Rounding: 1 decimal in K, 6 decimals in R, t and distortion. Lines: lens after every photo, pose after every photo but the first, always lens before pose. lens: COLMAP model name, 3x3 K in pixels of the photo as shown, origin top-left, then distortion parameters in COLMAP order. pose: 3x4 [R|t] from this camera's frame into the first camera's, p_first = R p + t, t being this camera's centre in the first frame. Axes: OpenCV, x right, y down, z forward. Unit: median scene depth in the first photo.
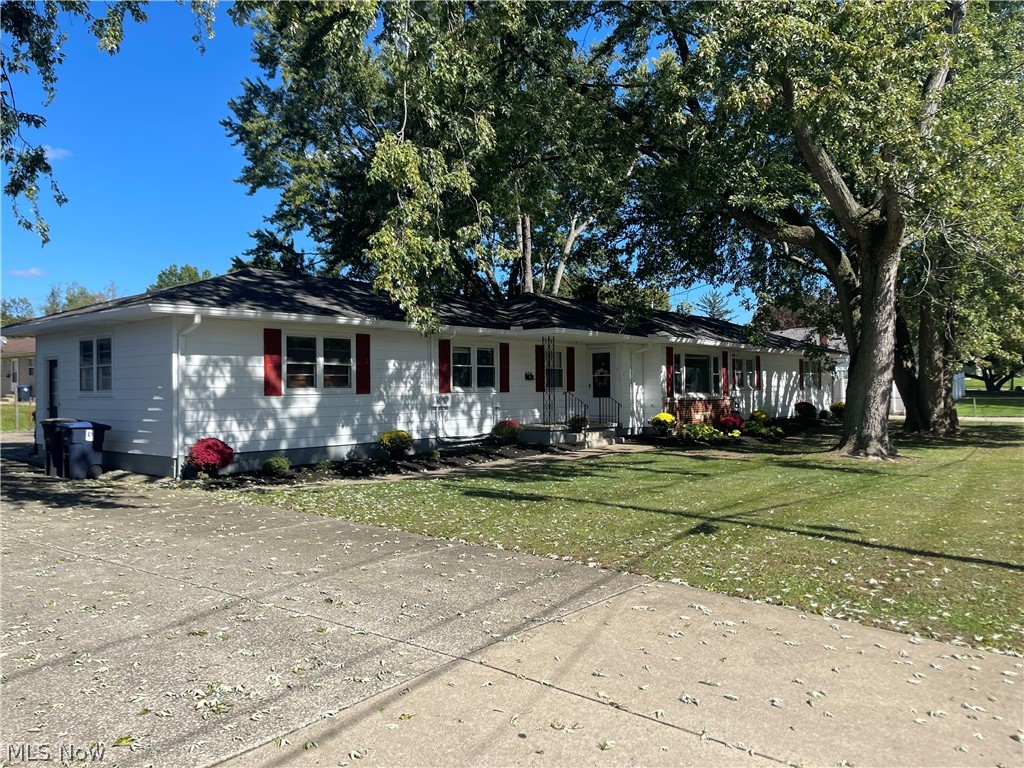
lens RADIAL K [[749.0, 0, 512.0], [0, 749.0, 384.0], [0, 0, 1]] dist [-0.000504, -0.000151]
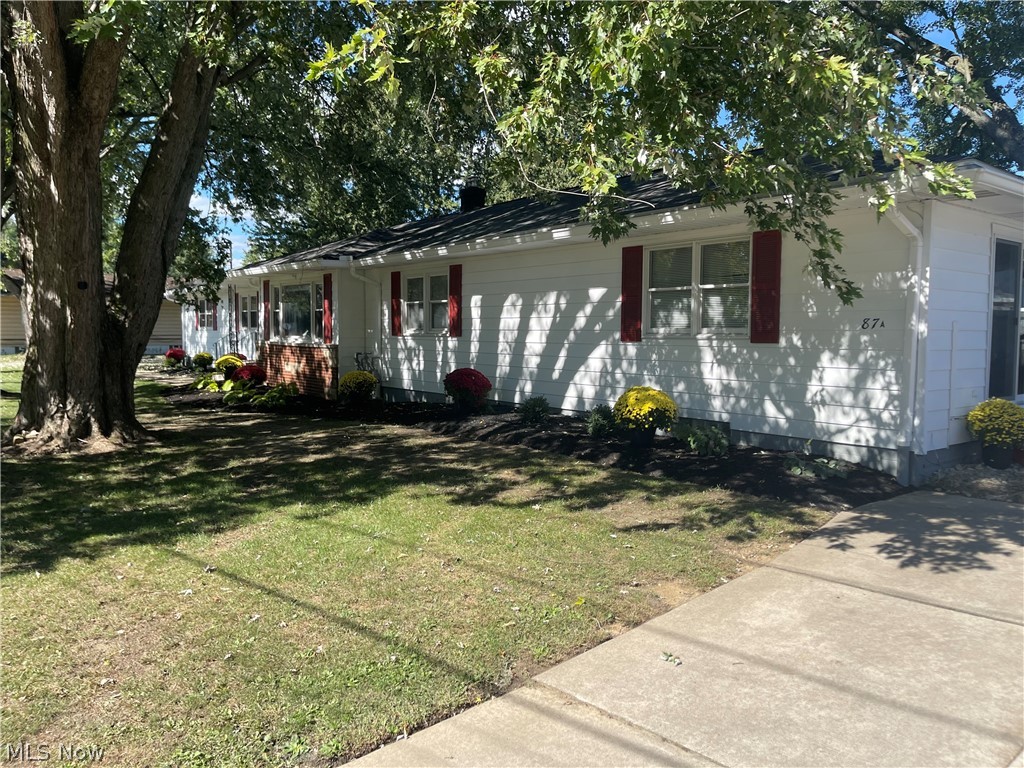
lens RADIAL K [[749.0, 0, 512.0], [0, 749.0, 384.0], [0, 0, 1]] dist [-0.000504, -0.000151]
pose [[-0.100152, 0.111415, -0.988715, 0.776252], [0.036994, 0.993441, 0.108200, -0.011838], [0.994284, -0.025740, -0.103616, 1.048582]]
